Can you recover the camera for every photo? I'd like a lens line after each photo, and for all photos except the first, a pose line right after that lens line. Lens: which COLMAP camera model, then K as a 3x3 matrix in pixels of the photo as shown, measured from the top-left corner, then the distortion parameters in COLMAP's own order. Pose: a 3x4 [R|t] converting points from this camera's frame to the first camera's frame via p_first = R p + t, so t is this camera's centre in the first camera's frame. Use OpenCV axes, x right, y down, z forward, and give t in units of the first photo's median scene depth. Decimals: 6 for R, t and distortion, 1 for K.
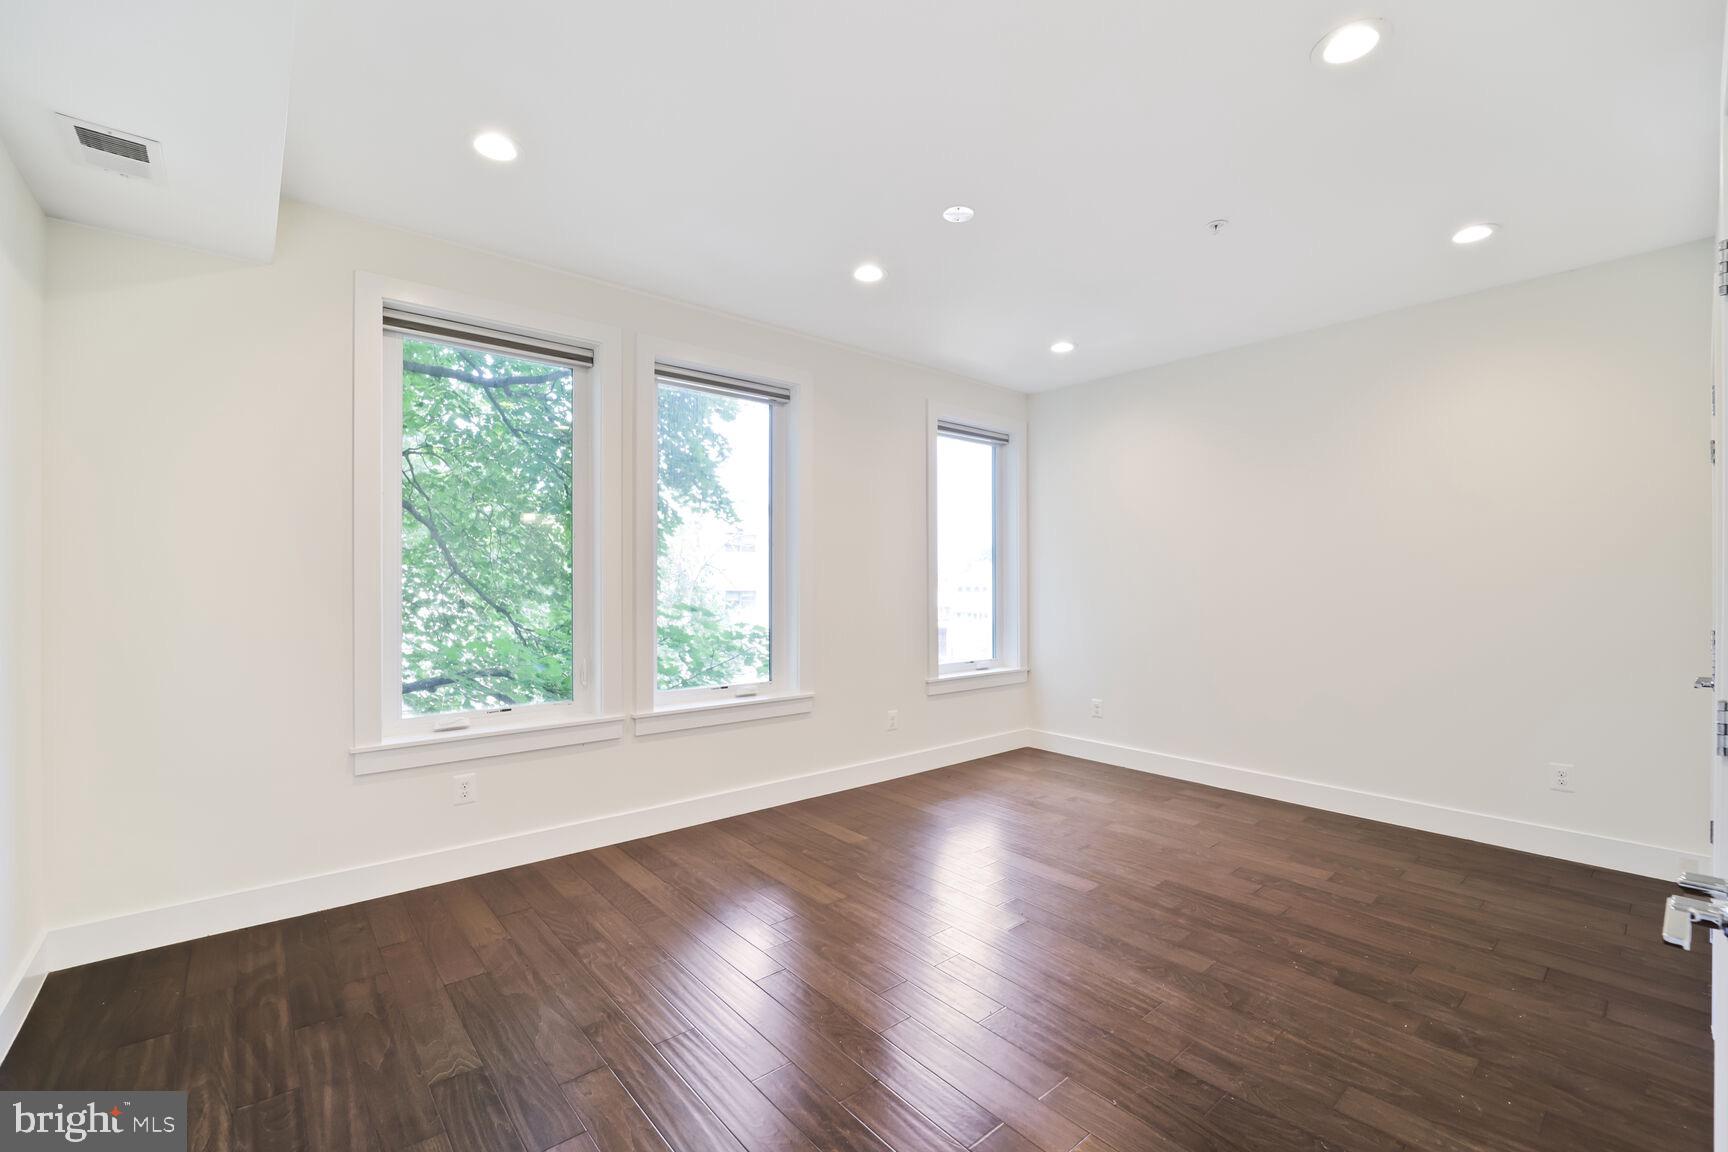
lens RADIAL K [[711.6, 0, 868.0], [0, 711.6, 587.4], [0, 0, 1]] dist [-0.016636, -0.000117]
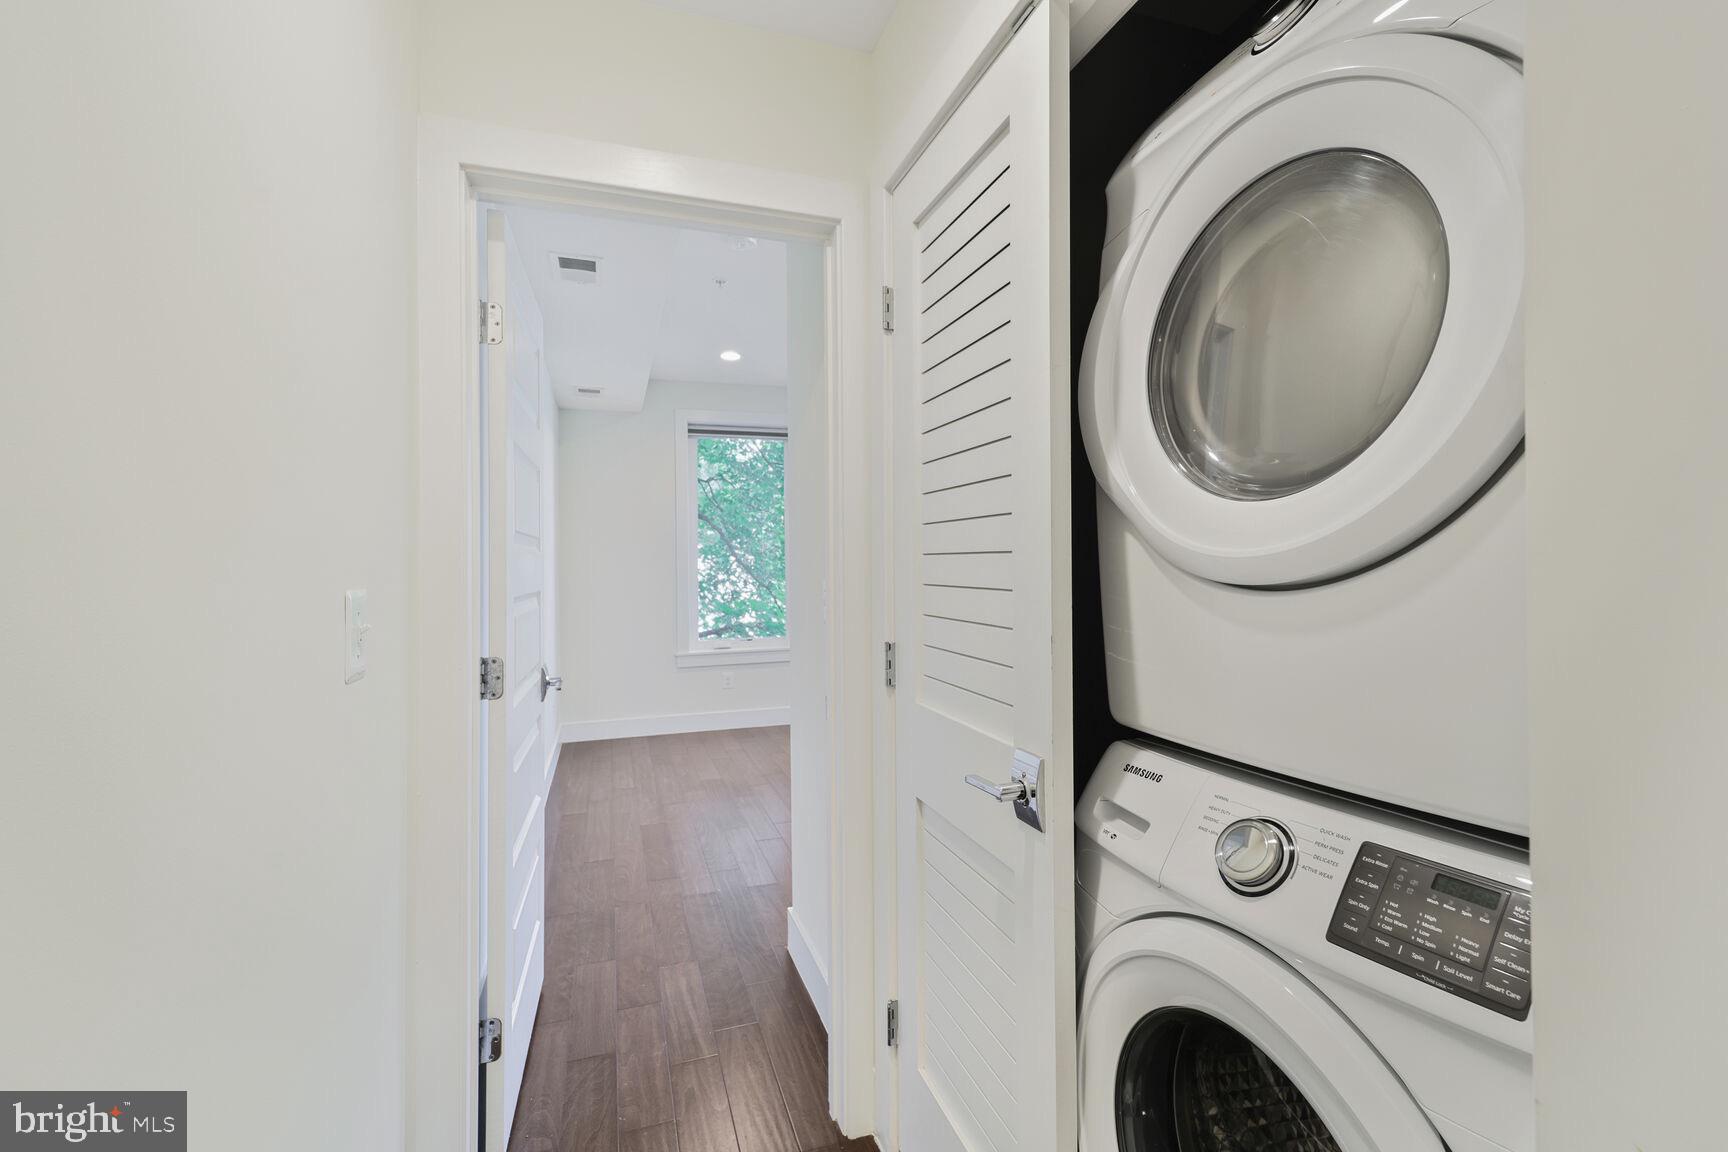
lens RADIAL K [[711.6, 0, 861.6], [0, 711.6, 567.9], [0, 0, 1]] dist [-0.016636, -0.000117]
pose [[0.927580, -0.008959, -0.373517, 0.242647], [0.008391, 0.999960, -0.003147, 0.001053], [0.373530, -0.000215, 0.927618, -0.319019]]
